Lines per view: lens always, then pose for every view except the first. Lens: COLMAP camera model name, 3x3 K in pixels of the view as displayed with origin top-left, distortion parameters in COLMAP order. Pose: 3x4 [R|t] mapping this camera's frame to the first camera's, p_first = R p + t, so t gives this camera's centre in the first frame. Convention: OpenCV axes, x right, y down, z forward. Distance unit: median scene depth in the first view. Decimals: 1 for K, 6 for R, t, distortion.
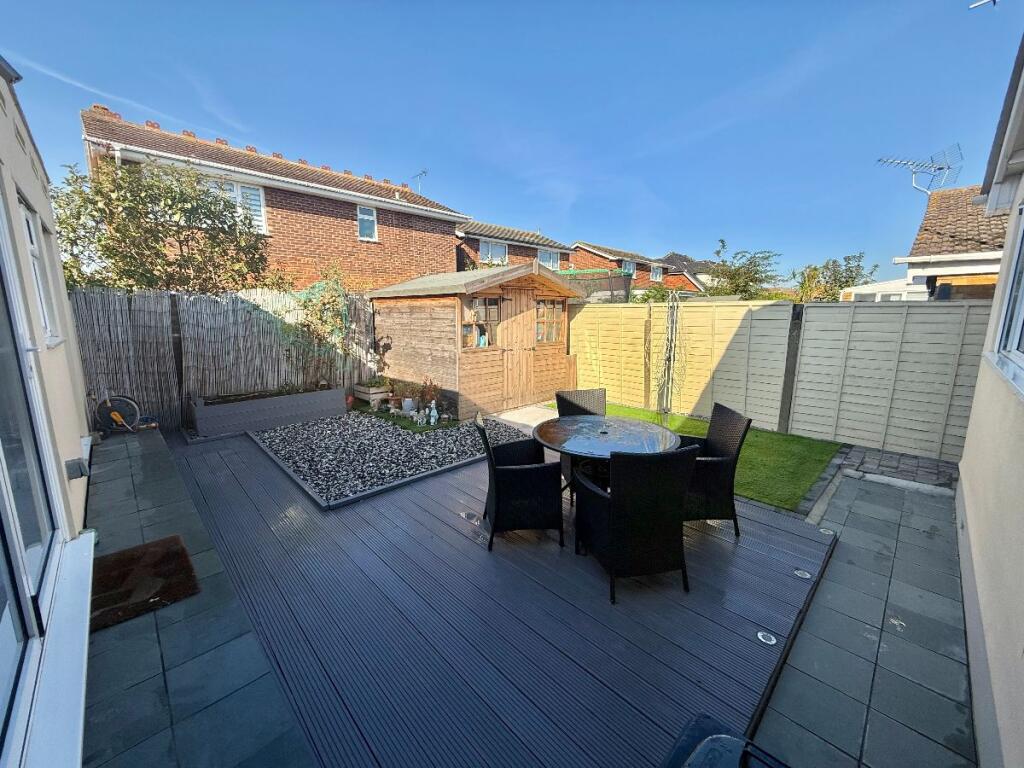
lens RADIAL K [[405.7, 0, 506.1], [0, 405.7, 382.5], [0, 0, 1]] dist [0.002735, -0.000029]
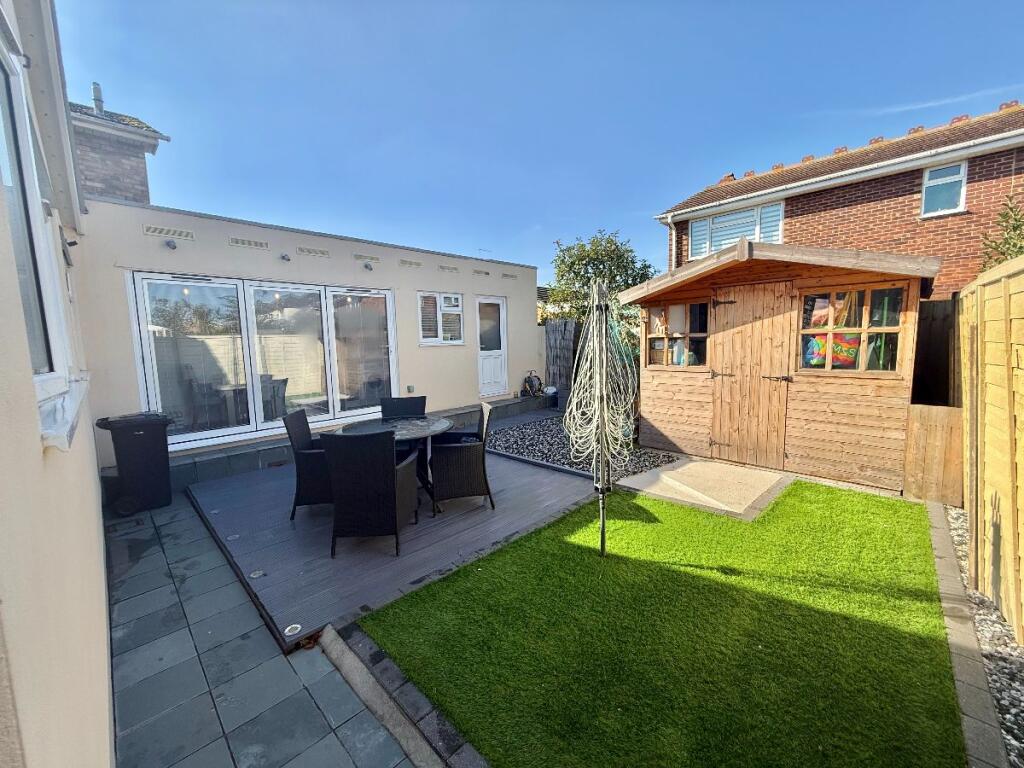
lens RADIAL K [[405.7, 0, 506.3], [0, 405.7, 382.5], [0, 0, 1]] dist [0.002735, -0.000029]
pose [[0.026945, 0.106581, -0.993939, 0.399457], [-0.143572, 0.984404, 0.101667, -0.048353], [0.989273, 0.139962, 0.041827, 0.349176]]
